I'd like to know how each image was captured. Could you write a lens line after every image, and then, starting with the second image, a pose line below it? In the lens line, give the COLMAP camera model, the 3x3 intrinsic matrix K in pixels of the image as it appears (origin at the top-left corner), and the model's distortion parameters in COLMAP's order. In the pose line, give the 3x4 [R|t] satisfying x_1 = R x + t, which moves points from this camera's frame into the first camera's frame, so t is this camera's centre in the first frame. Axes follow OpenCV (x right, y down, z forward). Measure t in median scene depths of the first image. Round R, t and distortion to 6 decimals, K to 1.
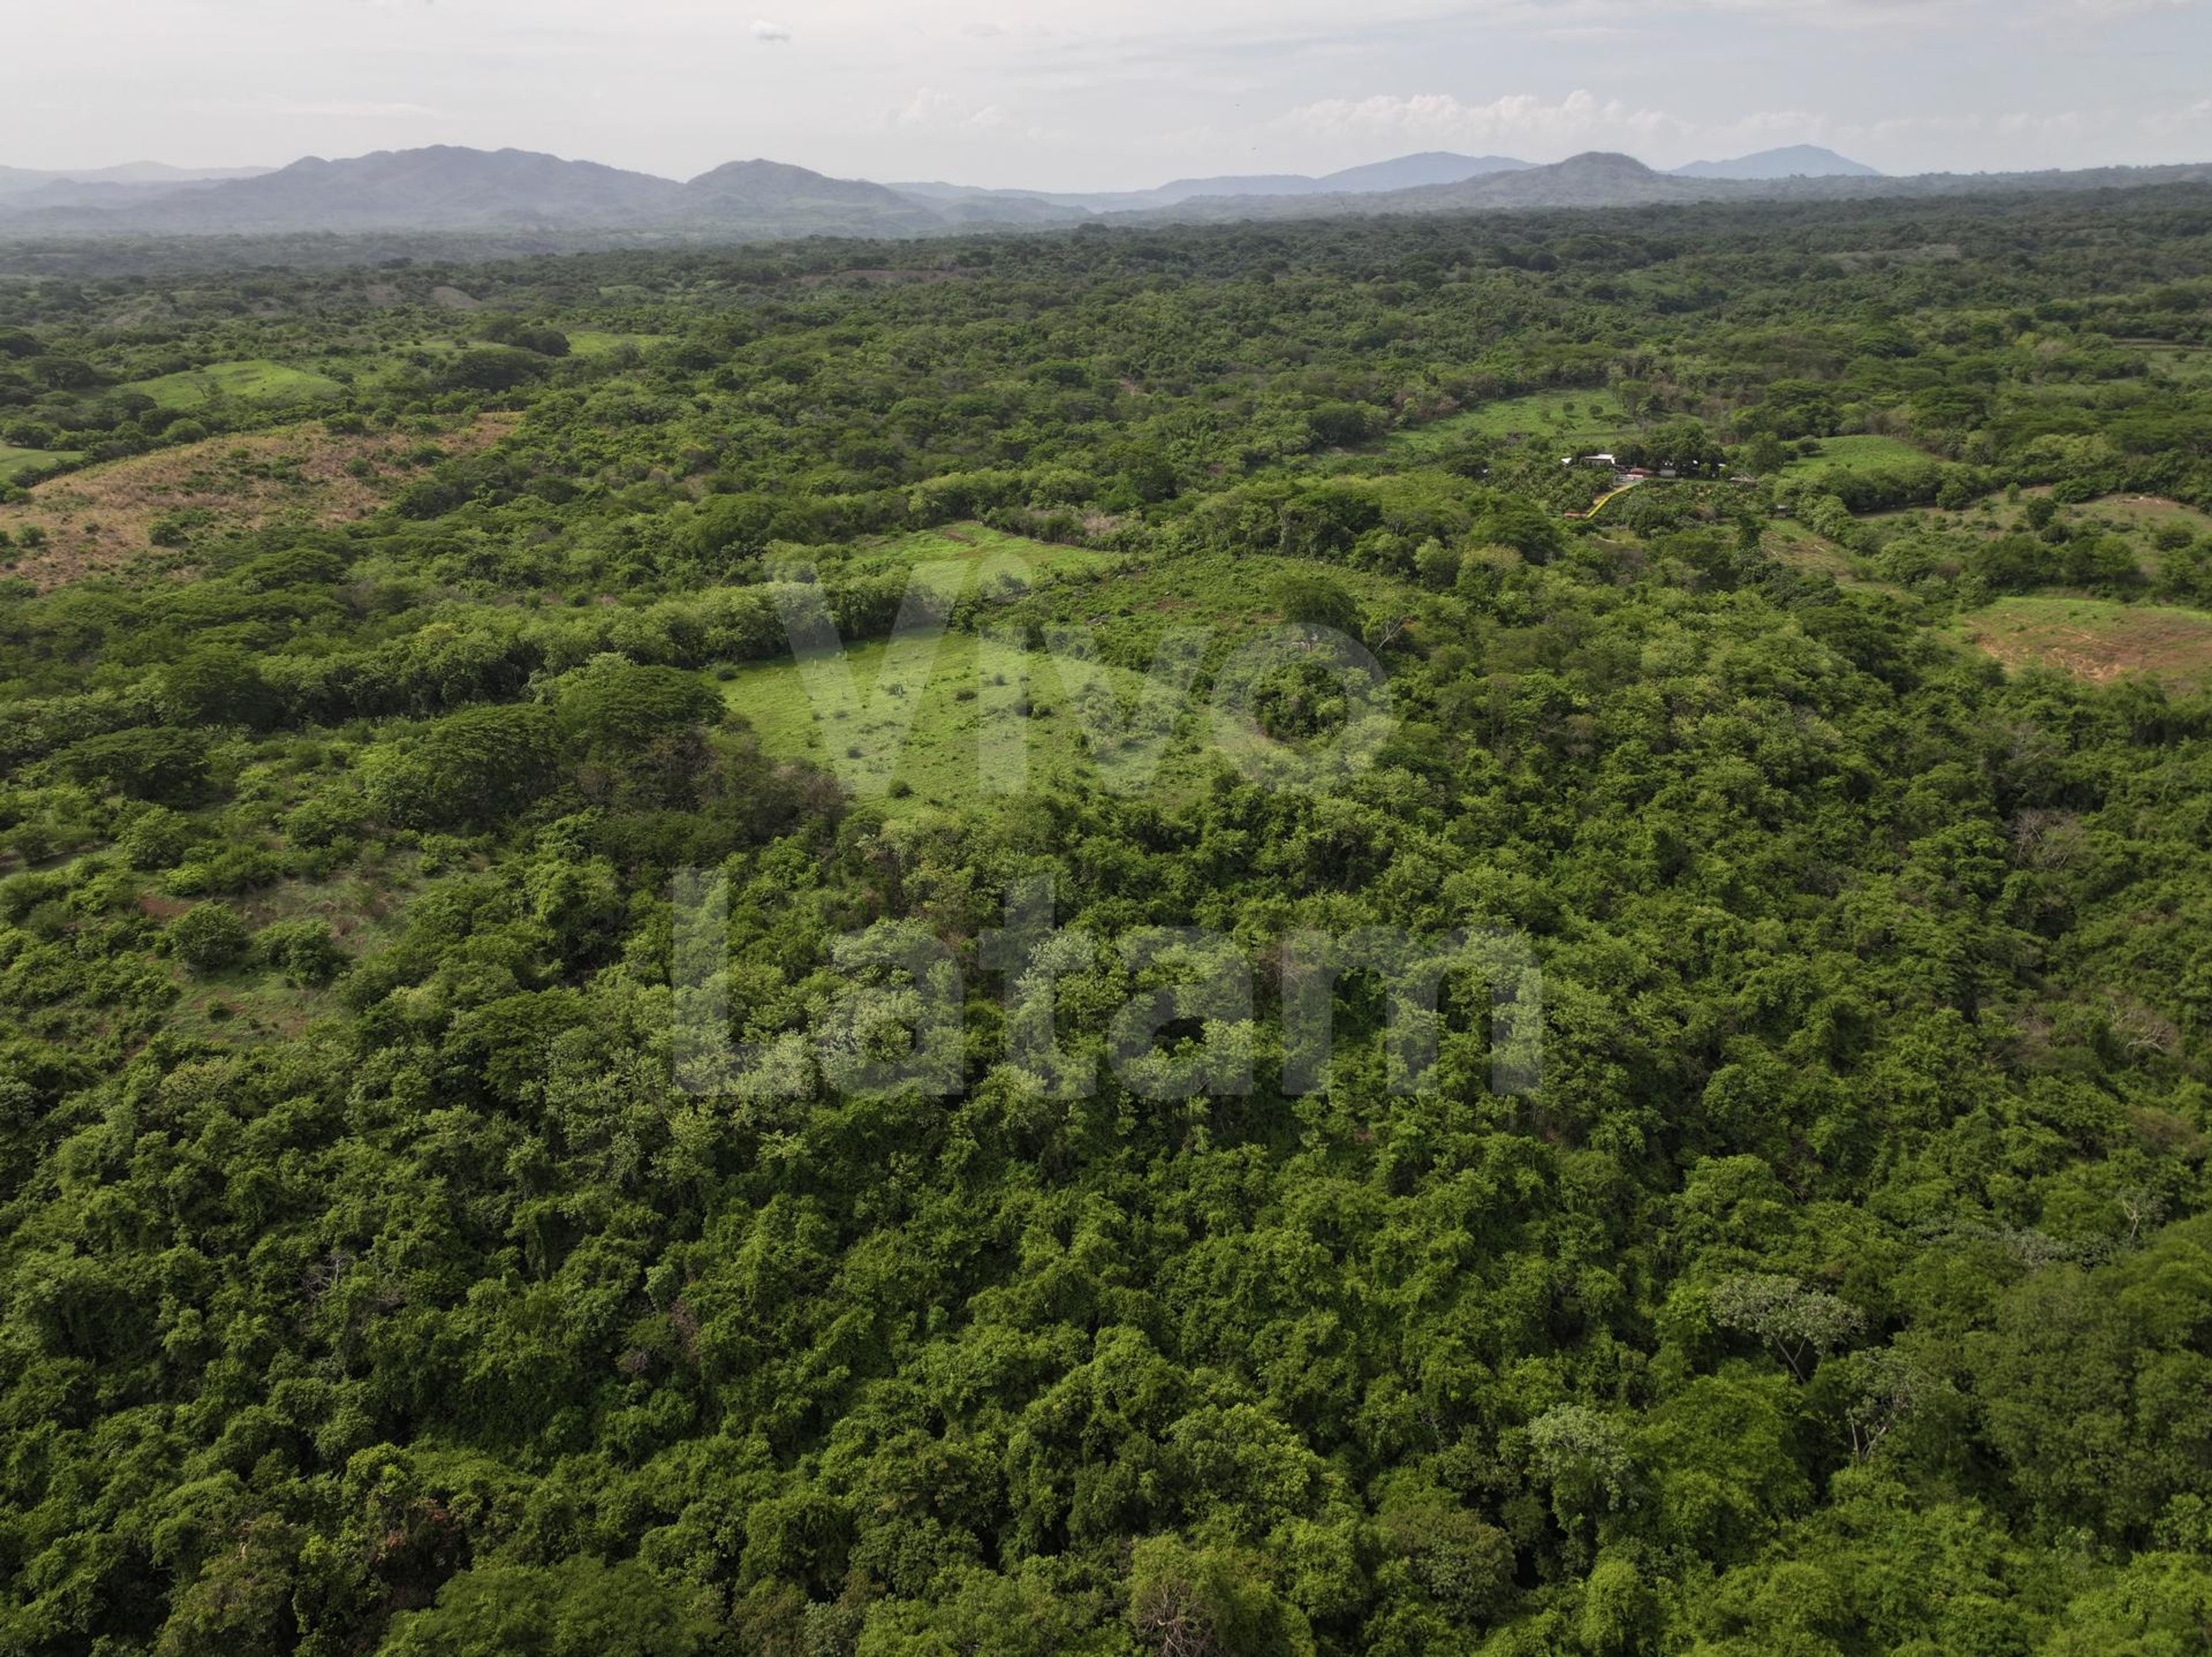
lens RADIAL K [[1555.9, 0, 1111.2], [0, 1555.9, 821.3], [0, 0, 1]] dist [-0.005638, 0.022976]
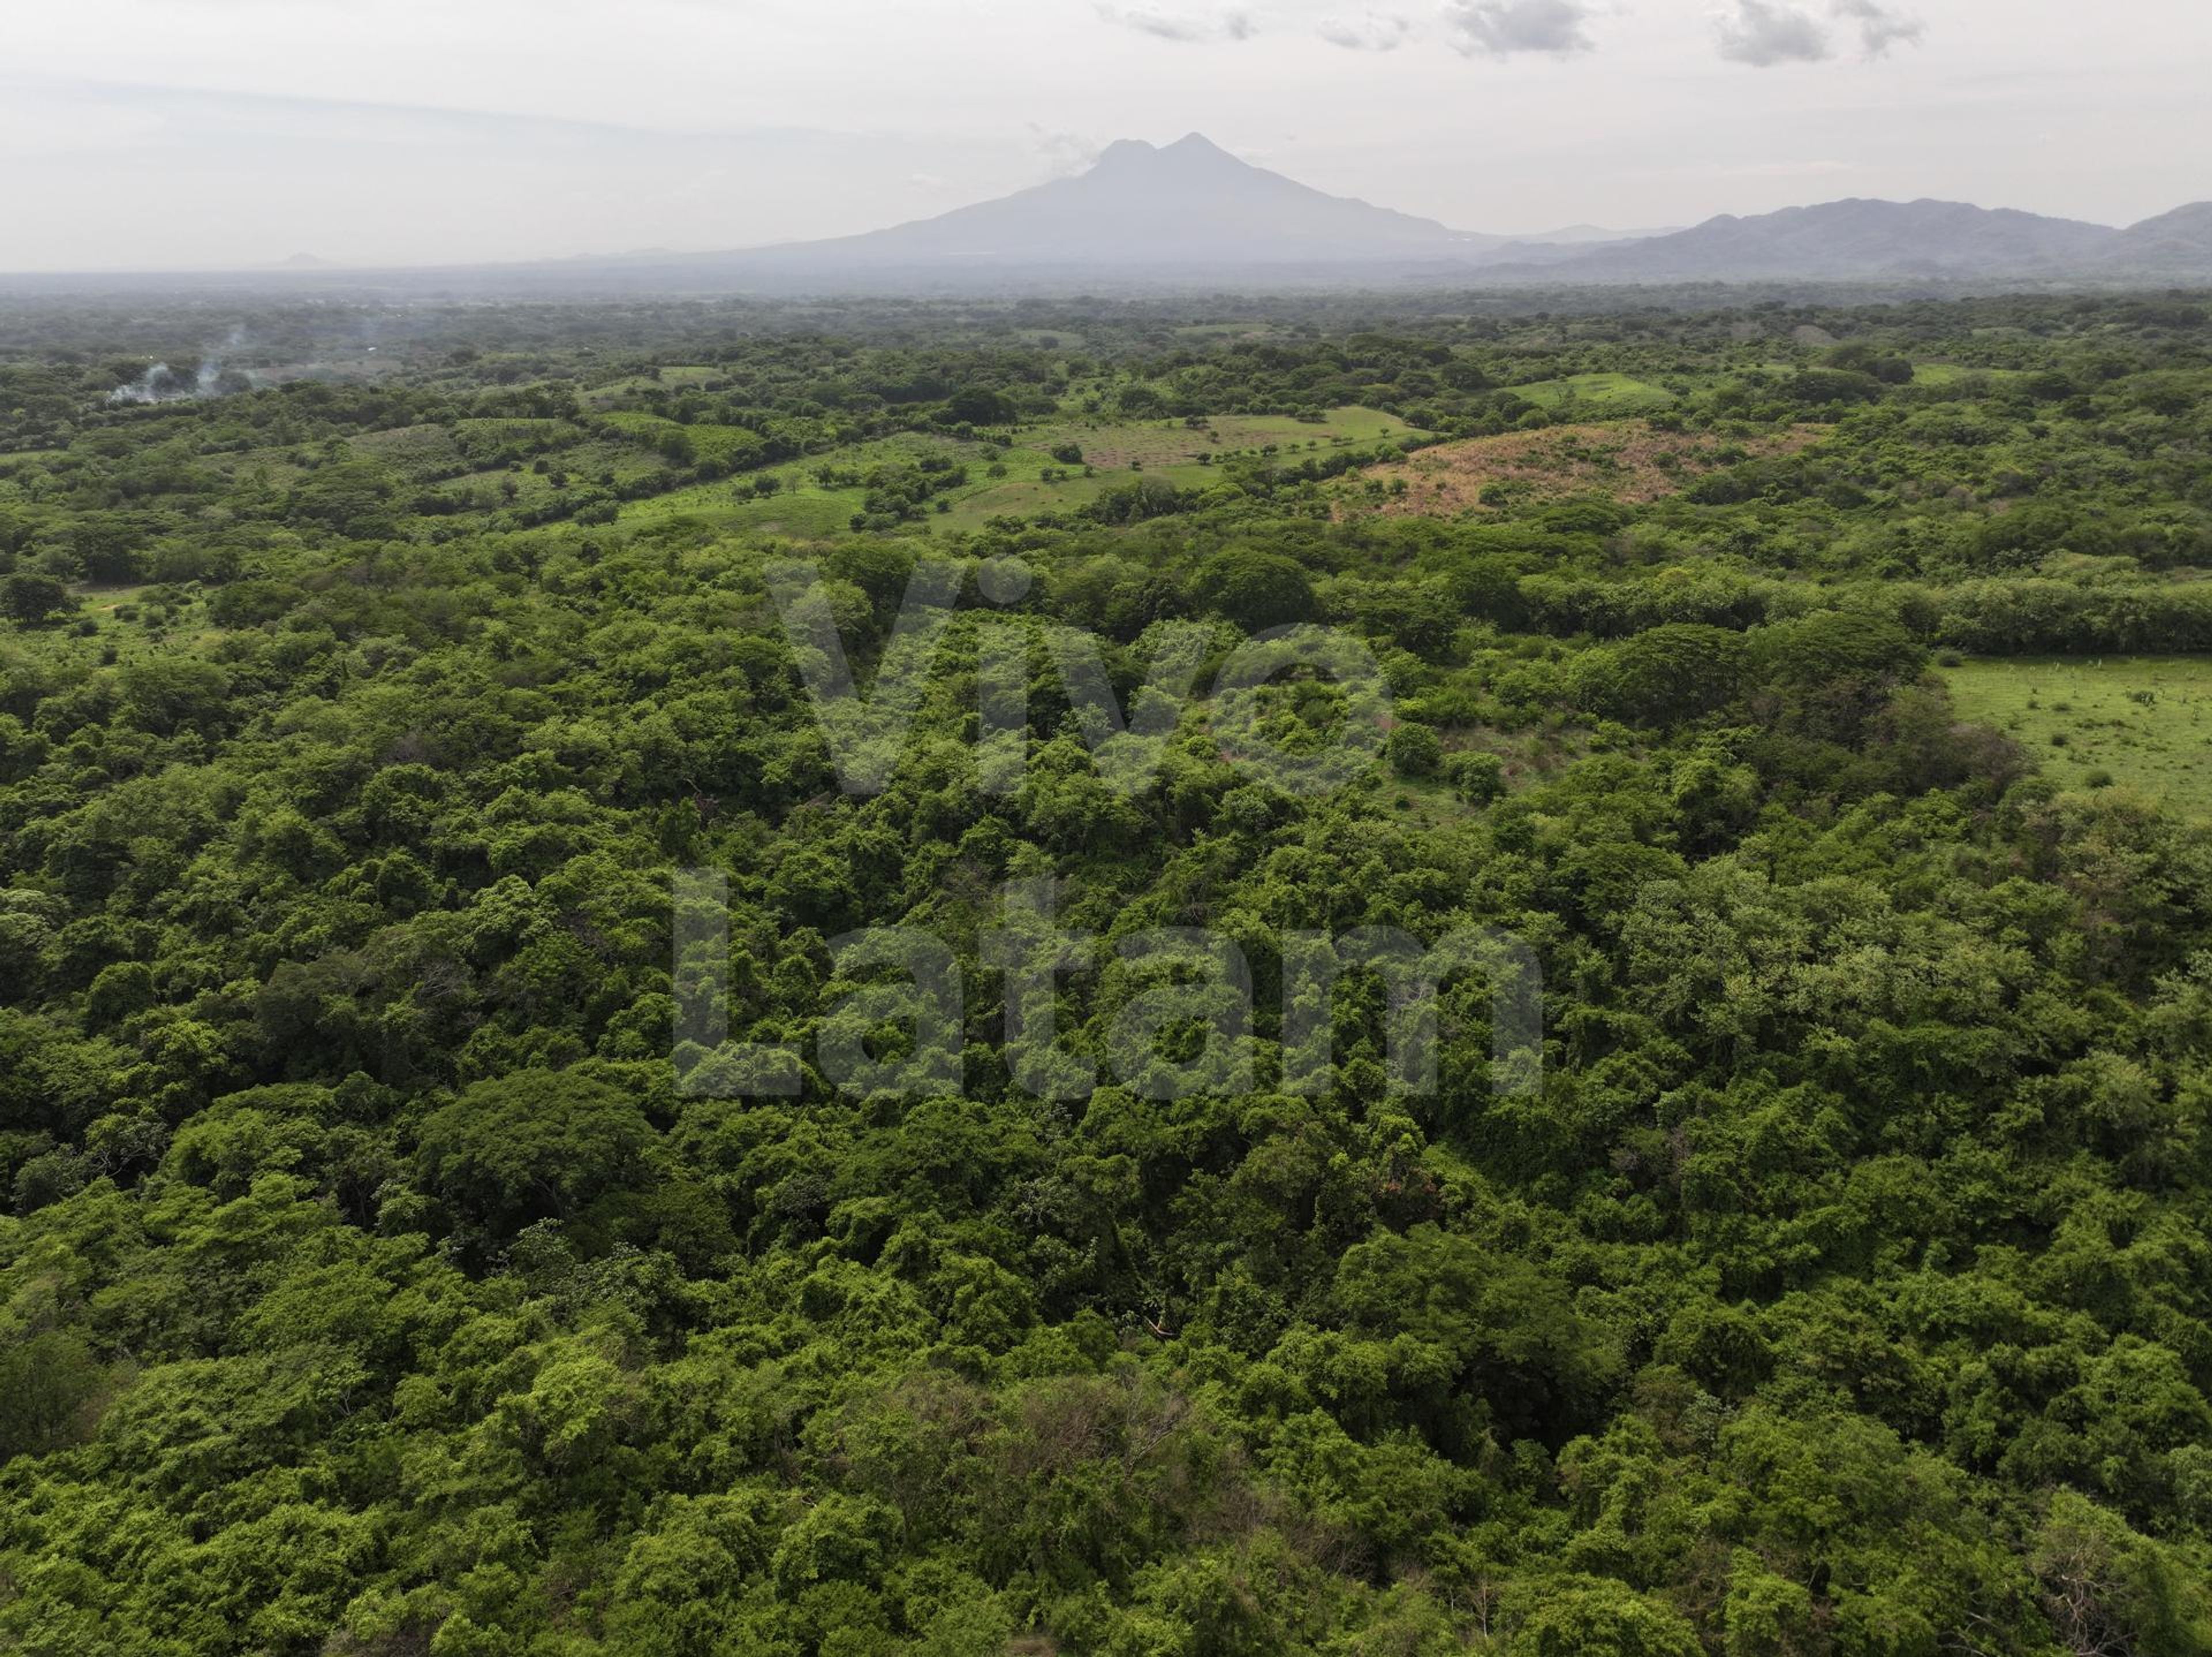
lens RADIAL K [[1594.6, 0, 1106.0], [0, 1594.6, 828.5], [0, 0, 1]] dist [-0.025341, 0.049404]
pose [[0.700085, 0.232167, -0.675263, 0.076986], [-0.260778, 0.963476, 0.060896, 0.085700], [0.664738, 0.133461, 0.735059, -0.049362]]
